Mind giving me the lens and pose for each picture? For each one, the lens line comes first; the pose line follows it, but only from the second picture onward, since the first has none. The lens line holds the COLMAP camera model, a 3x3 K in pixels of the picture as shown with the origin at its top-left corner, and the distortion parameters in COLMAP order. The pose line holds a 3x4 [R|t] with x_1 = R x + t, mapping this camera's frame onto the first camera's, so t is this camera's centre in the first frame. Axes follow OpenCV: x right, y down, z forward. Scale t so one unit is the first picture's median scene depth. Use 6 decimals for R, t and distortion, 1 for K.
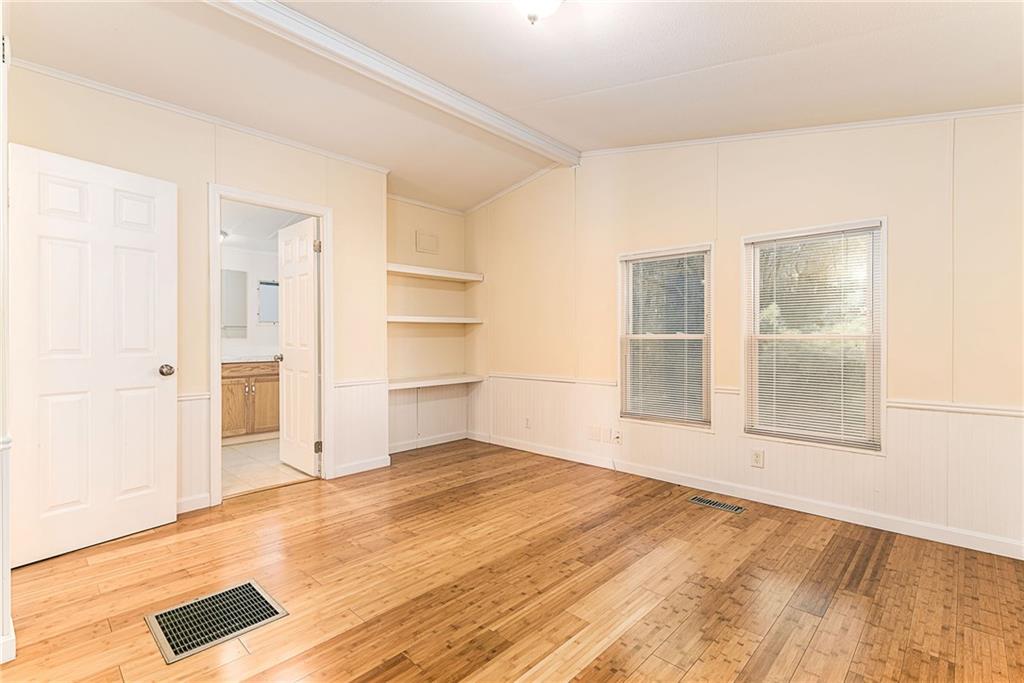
lens RADIAL K [[476.0, 0, 511.3], [0, 476.0, 339.5], [0, 0, 1]] dist [-0.000537, -0.000221]
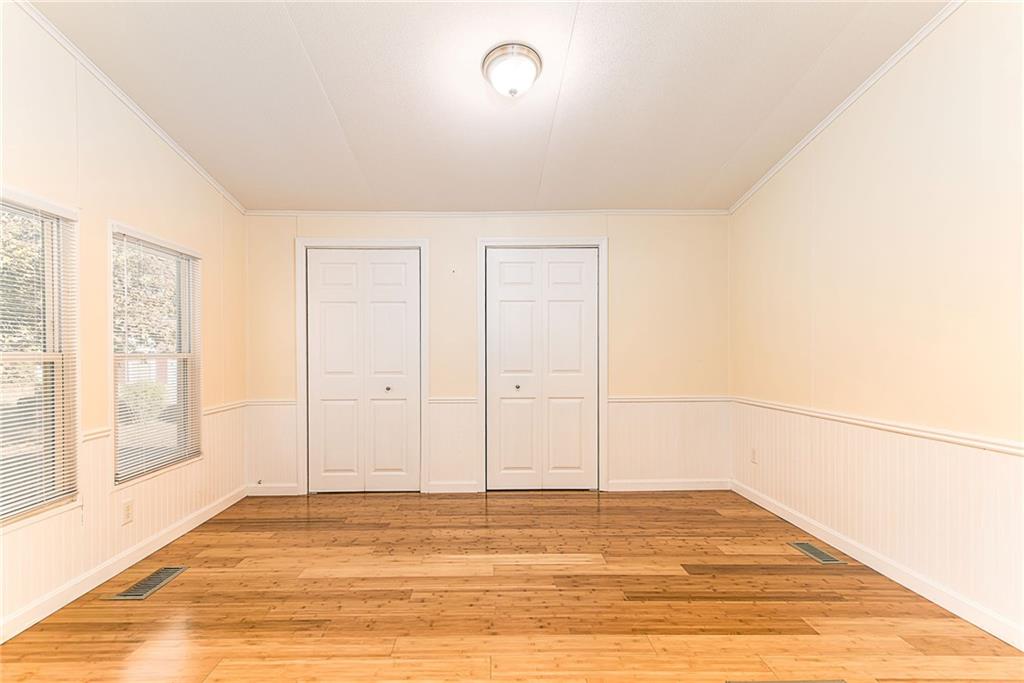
lens RADIAL K [[476.0, 0, 490.9], [0, 476.0, 353.4], [0, 0, 1]] dist [-0.000537, -0.000221]
pose [[-0.695091, 0.001711, 0.718919, -0.712319], [0.009678, 0.999929, 0.006977, -0.016438], [-0.718856, 0.011807, -0.695058, 1.707053]]
